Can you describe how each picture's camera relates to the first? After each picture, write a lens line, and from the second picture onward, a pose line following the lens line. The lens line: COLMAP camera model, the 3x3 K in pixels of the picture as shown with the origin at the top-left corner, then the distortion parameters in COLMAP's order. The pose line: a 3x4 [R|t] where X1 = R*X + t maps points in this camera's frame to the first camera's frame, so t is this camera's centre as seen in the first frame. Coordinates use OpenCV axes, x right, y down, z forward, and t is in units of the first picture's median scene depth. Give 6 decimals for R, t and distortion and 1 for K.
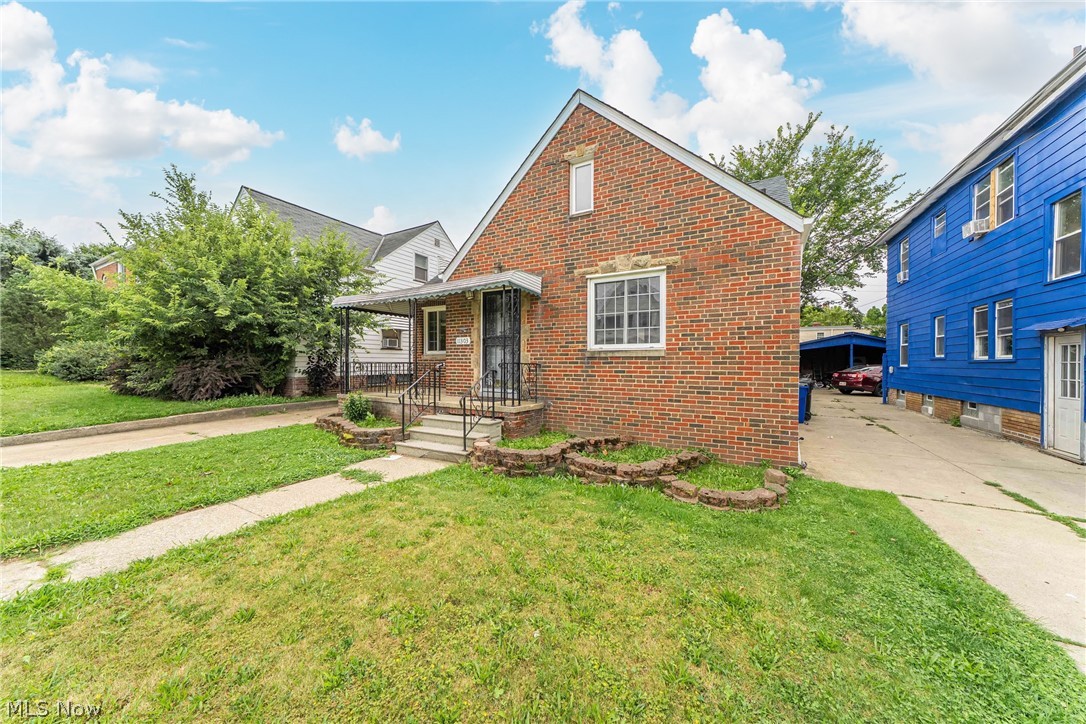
lens RADIAL K [[372.8, 0, 539.3], [0, 372.8, 364.5], [0, 0, 1]] dist [-0.016878, -0.000071]
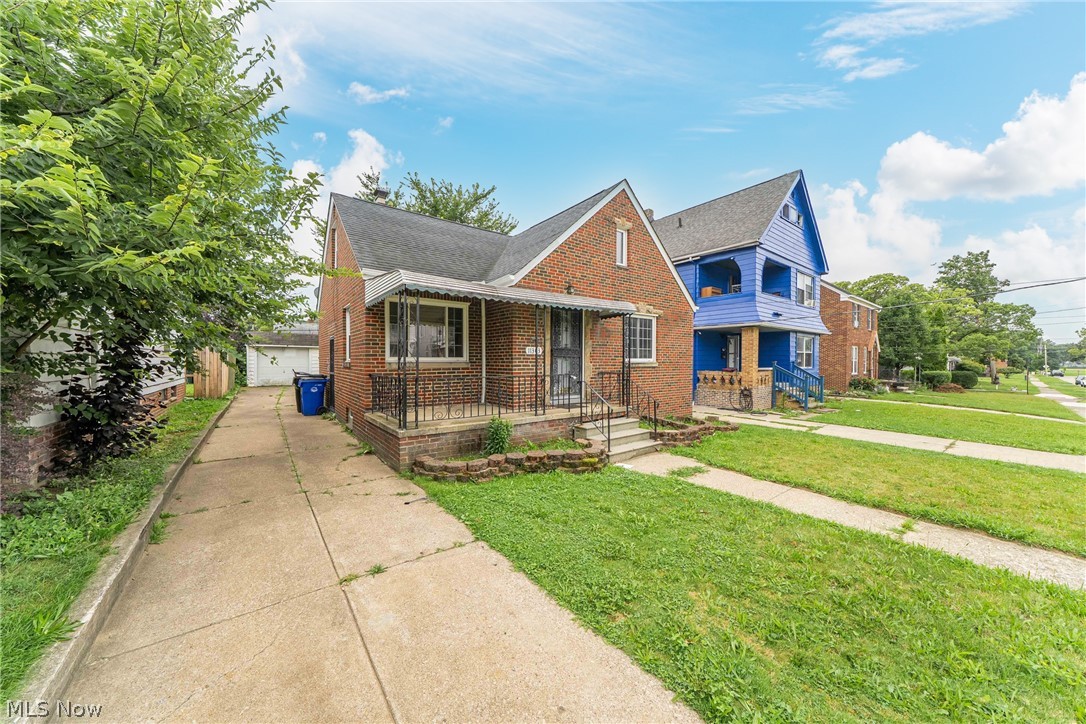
lens RADIAL K [[372.8, 0, 547.9], [0, 372.8, 363.6], [0, 0, 1]] dist [-0.016878, -0.000071]
pose [[0.383794, -0.006244, 0.923398, -1.185522], [0.006057, 0.999973, 0.004244, -0.036789], [-0.923399, 0.003964, 0.383821, 0.647149]]
